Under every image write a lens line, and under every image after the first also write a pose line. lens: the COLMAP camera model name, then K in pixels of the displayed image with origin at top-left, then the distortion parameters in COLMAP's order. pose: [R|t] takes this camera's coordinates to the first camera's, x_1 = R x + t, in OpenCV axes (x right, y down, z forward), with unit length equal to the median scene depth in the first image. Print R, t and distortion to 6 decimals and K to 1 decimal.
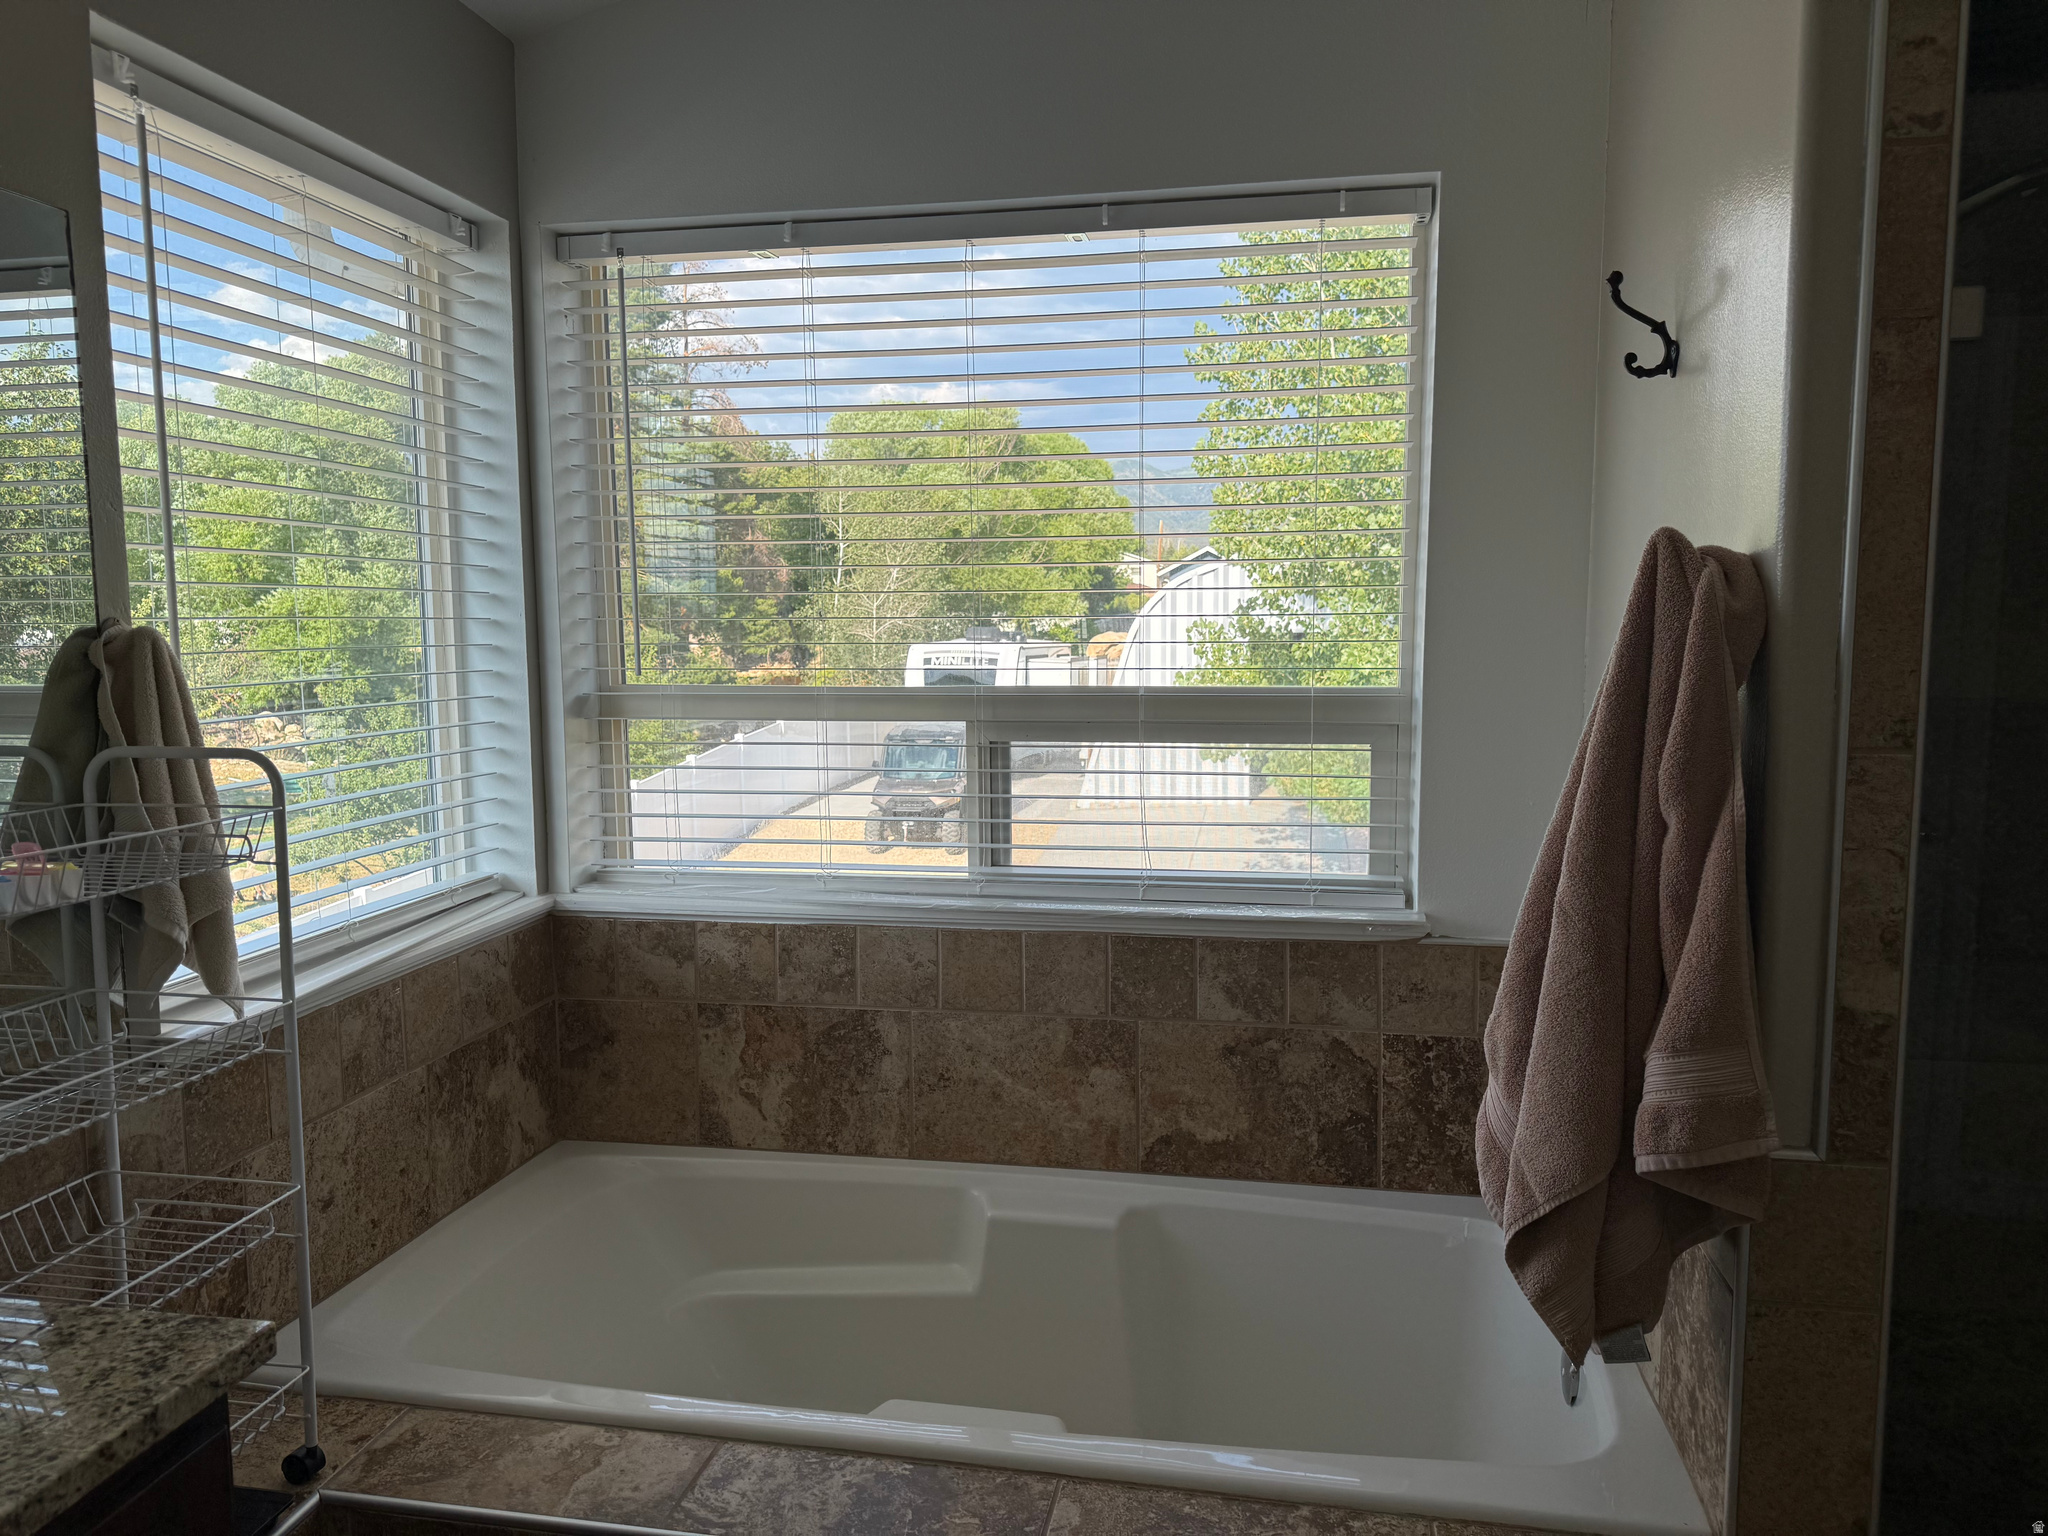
lens RADIAL K [[1460.4, 0, 1021.9], [0, 1460.4, 766.6], [0, 0, 1]] dist [0.026948, -0.026103]
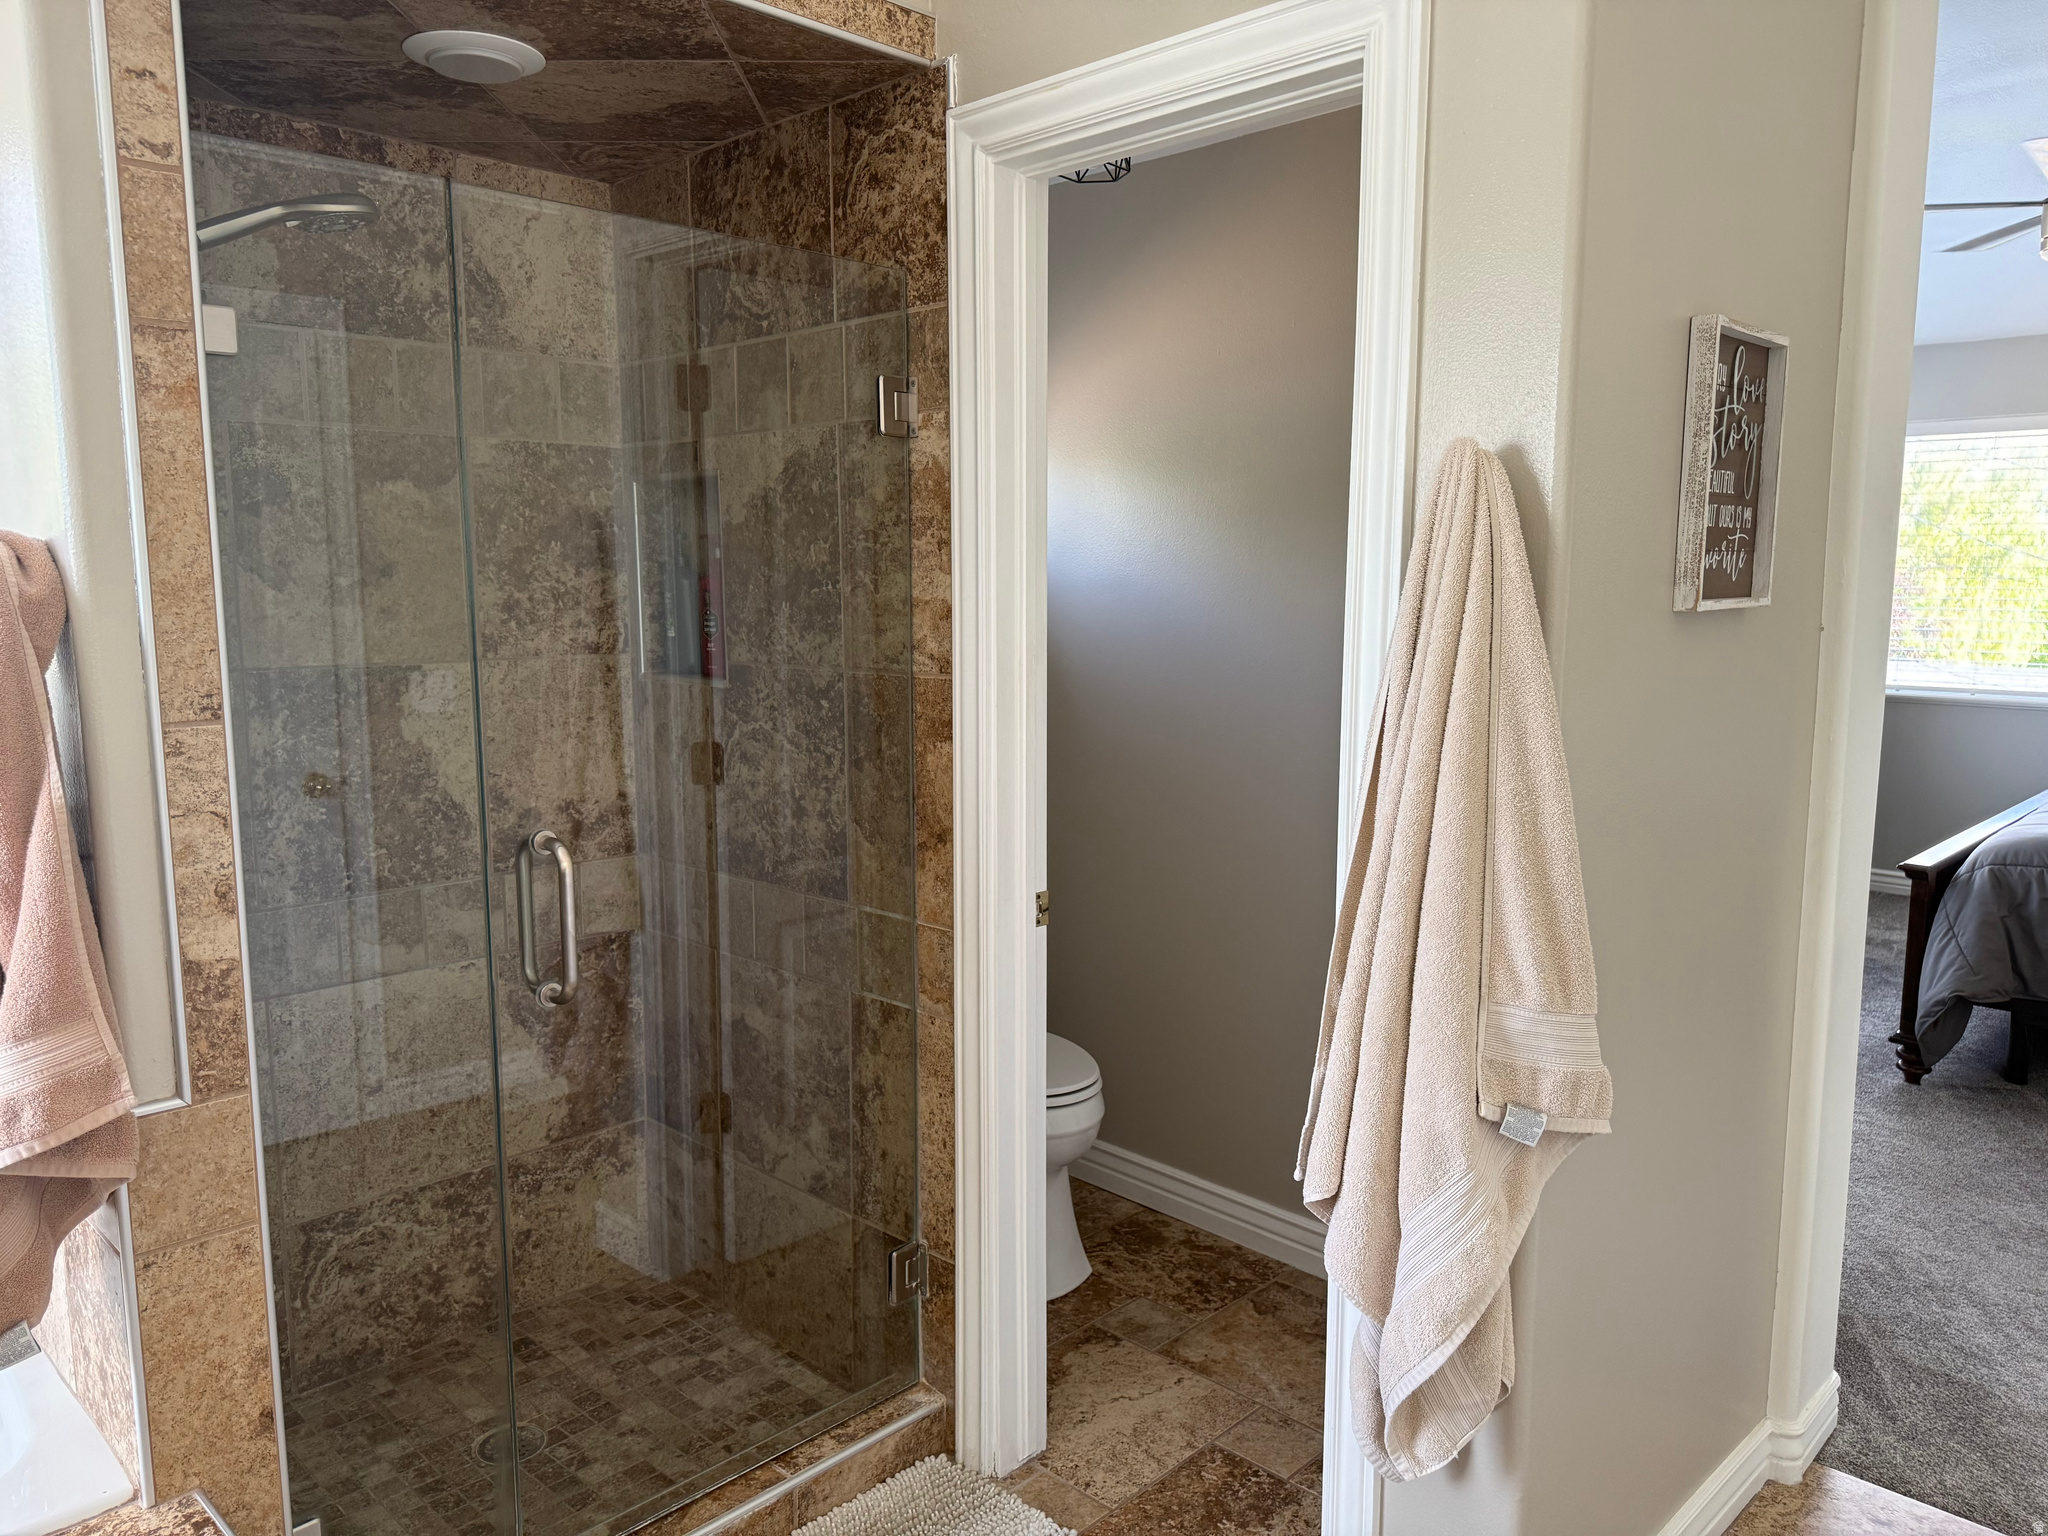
lens RADIAL K [[1460.4, 0, 1022.9], [0, 1460.4, 773.2], [0, 0, 1]] dist [0.026948, -0.026103]
pose [[0.562709, -0.104170, 0.820065, 0.029127], [0.080021, 0.994234, 0.071385, -0.002665], [-0.822773, 0.025454, 0.567800, -0.130805]]
